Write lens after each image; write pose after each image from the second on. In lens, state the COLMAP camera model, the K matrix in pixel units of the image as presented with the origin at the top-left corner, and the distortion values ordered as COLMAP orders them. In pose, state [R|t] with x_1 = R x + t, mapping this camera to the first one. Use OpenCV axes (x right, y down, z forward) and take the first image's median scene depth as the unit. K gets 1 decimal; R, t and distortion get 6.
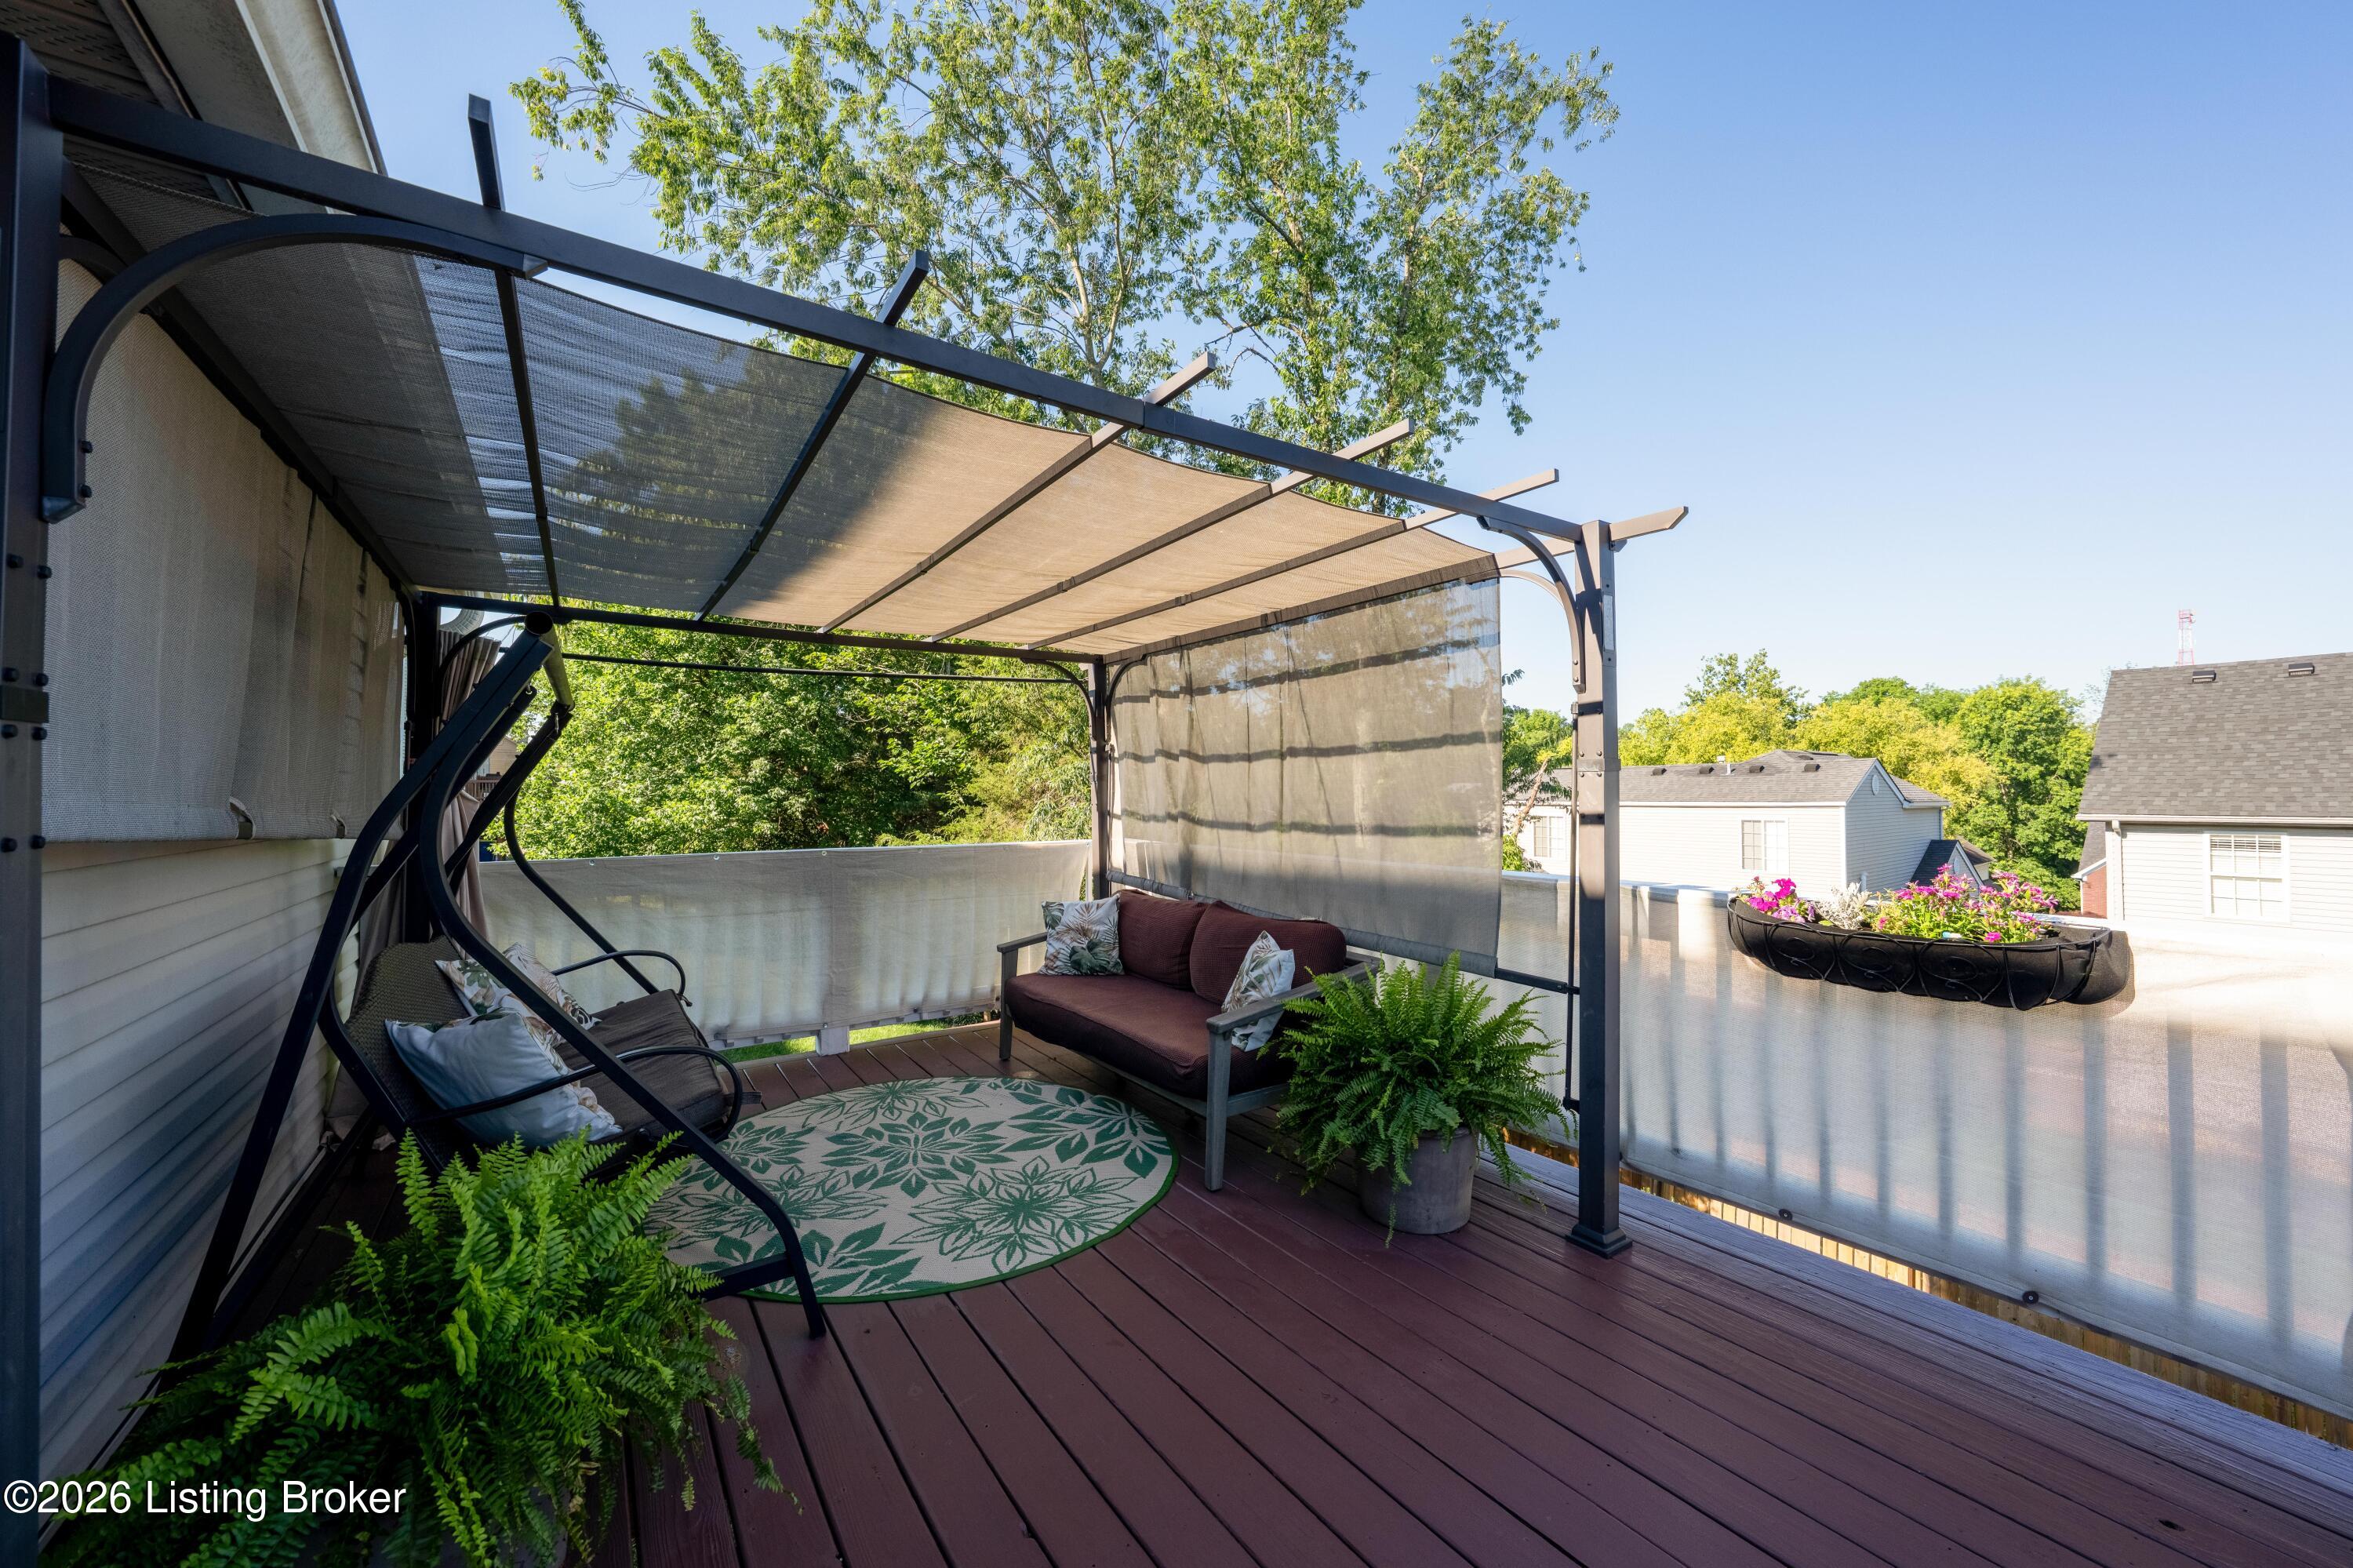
lens RADIAL K [[853.3, 0, 1176.9], [0, 853.3, 777.9], [0, 0, 1]] dist [0.002167, 0.000061]
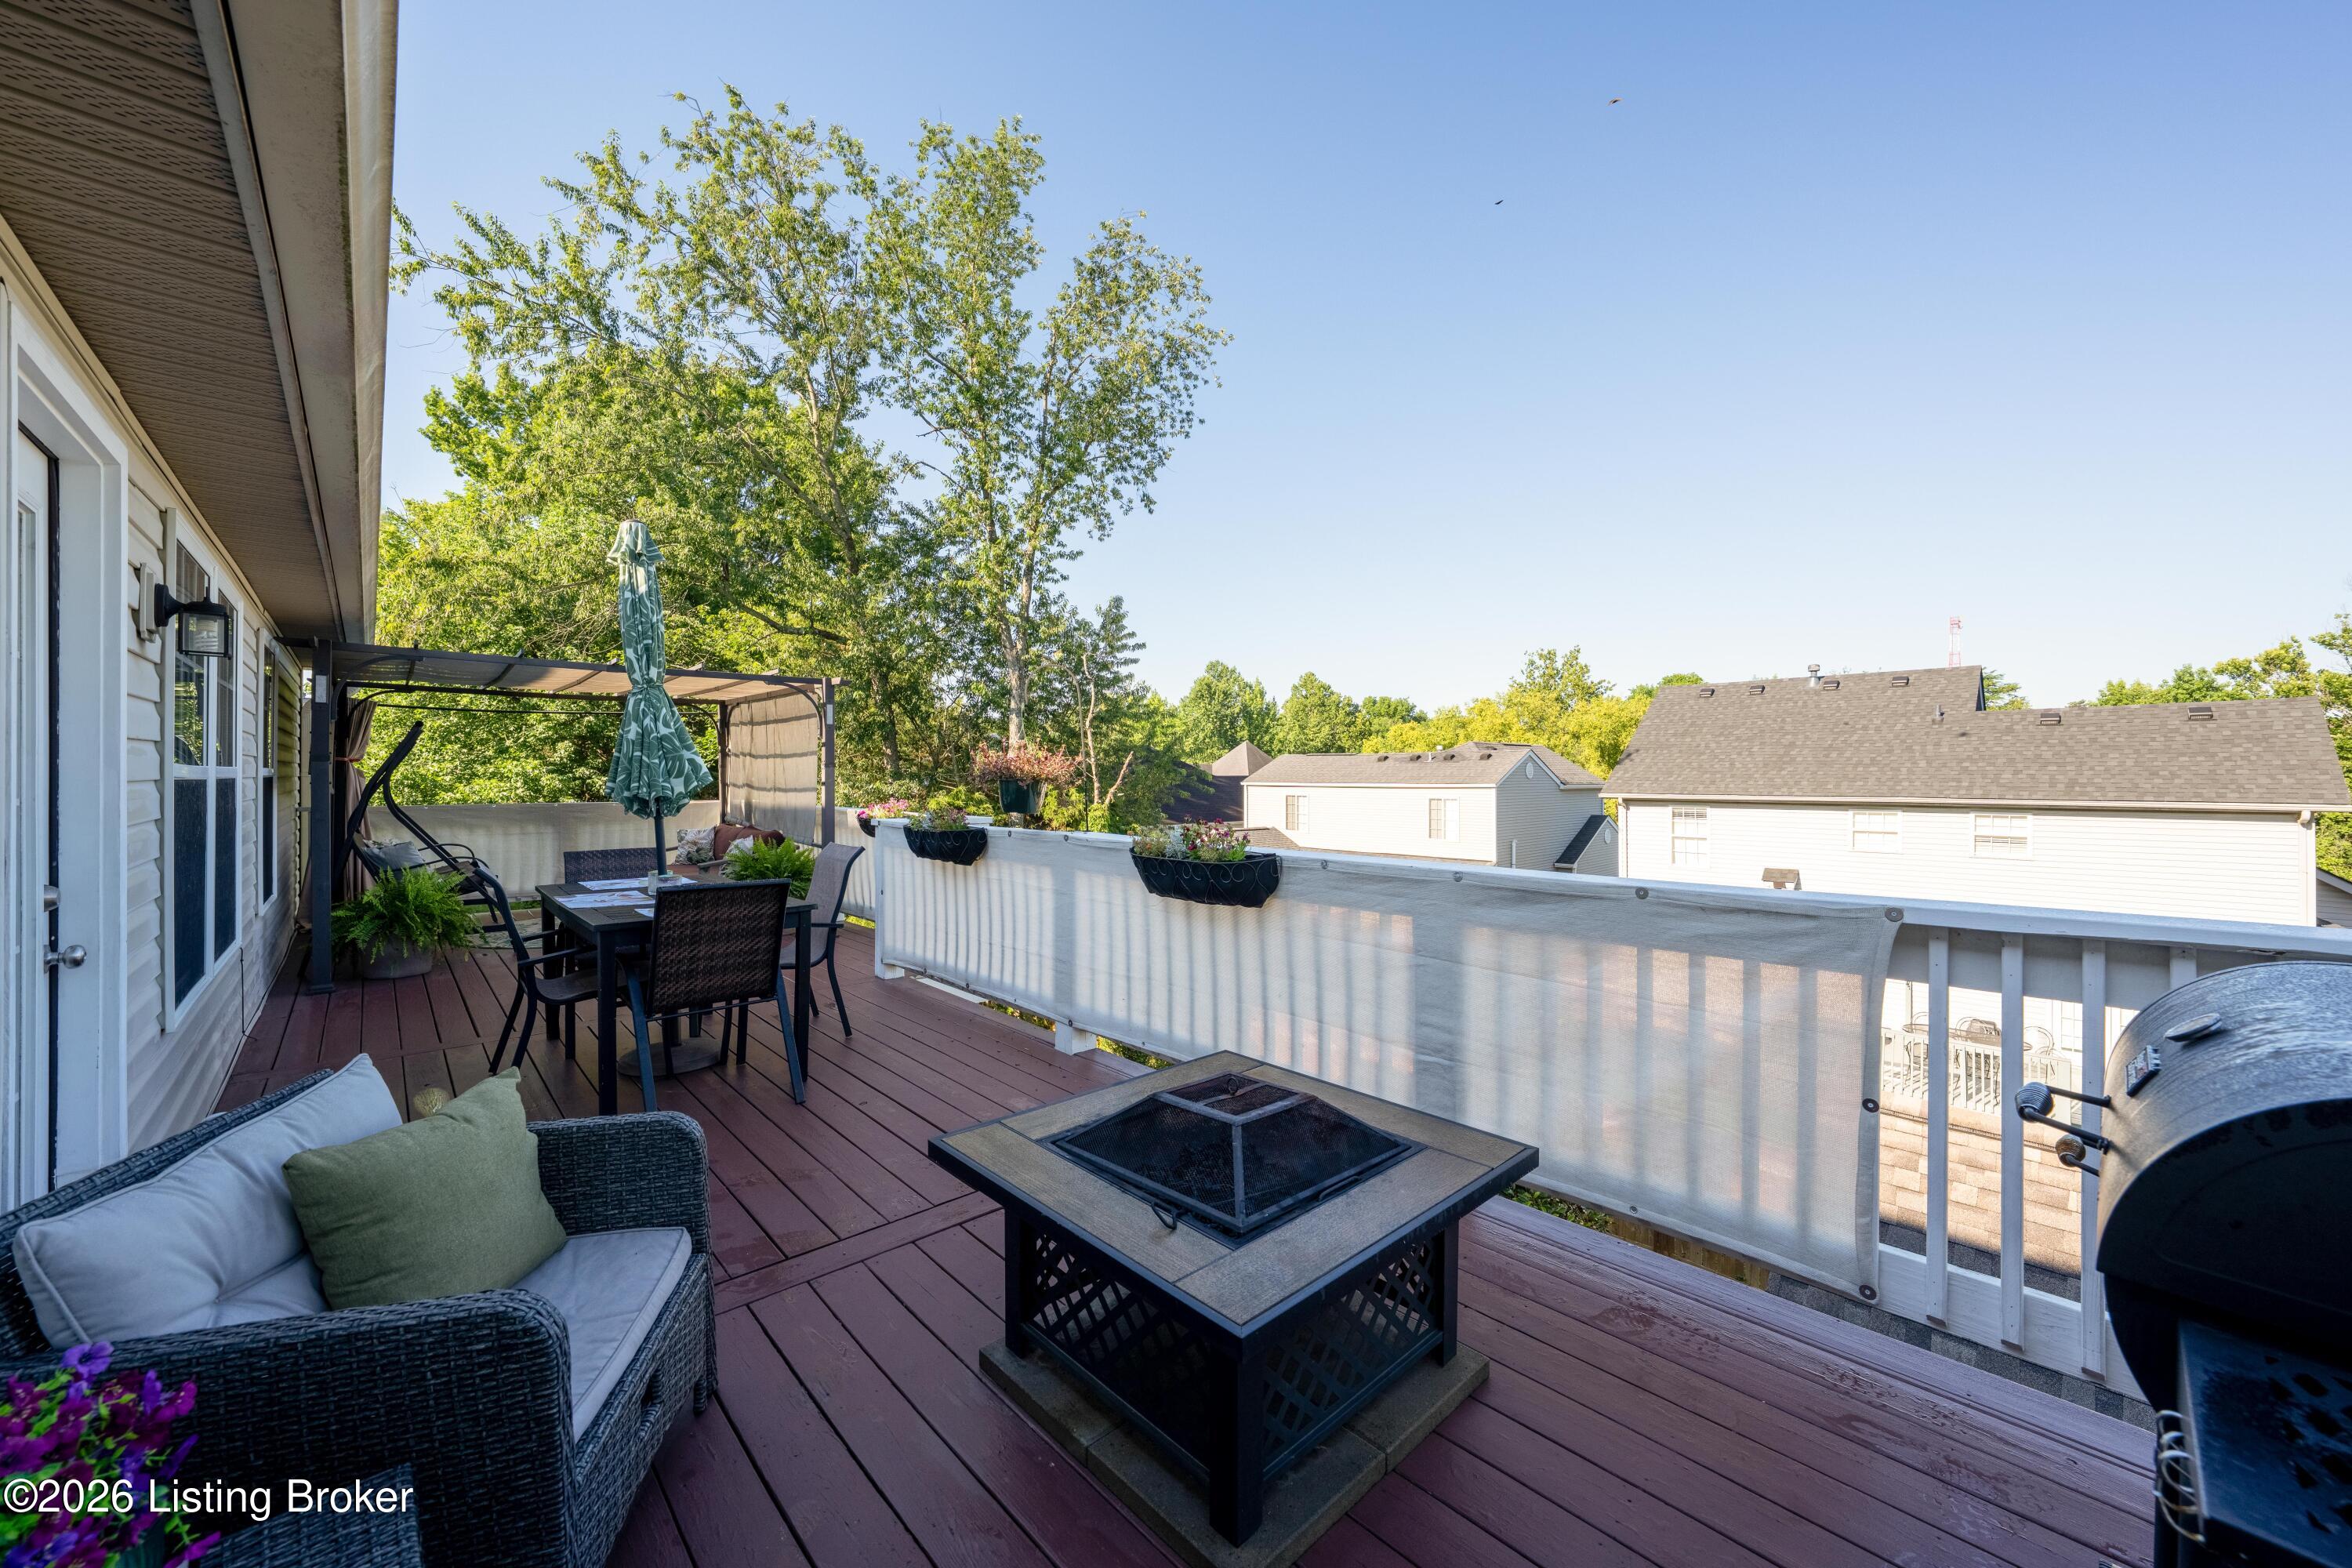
lens RADIAL K [[863.1, 0, 1173.4], [0, 863.1, 779.5], [0, 0, 1]] dist [-0.002807, -0.000140]
pose [[0.990484, 0.004187, 0.137564, 0.166336], [-0.007408, 0.999710, 0.022911, -0.005550], [-0.137428, -0.023712, 0.990228, -0.265535]]
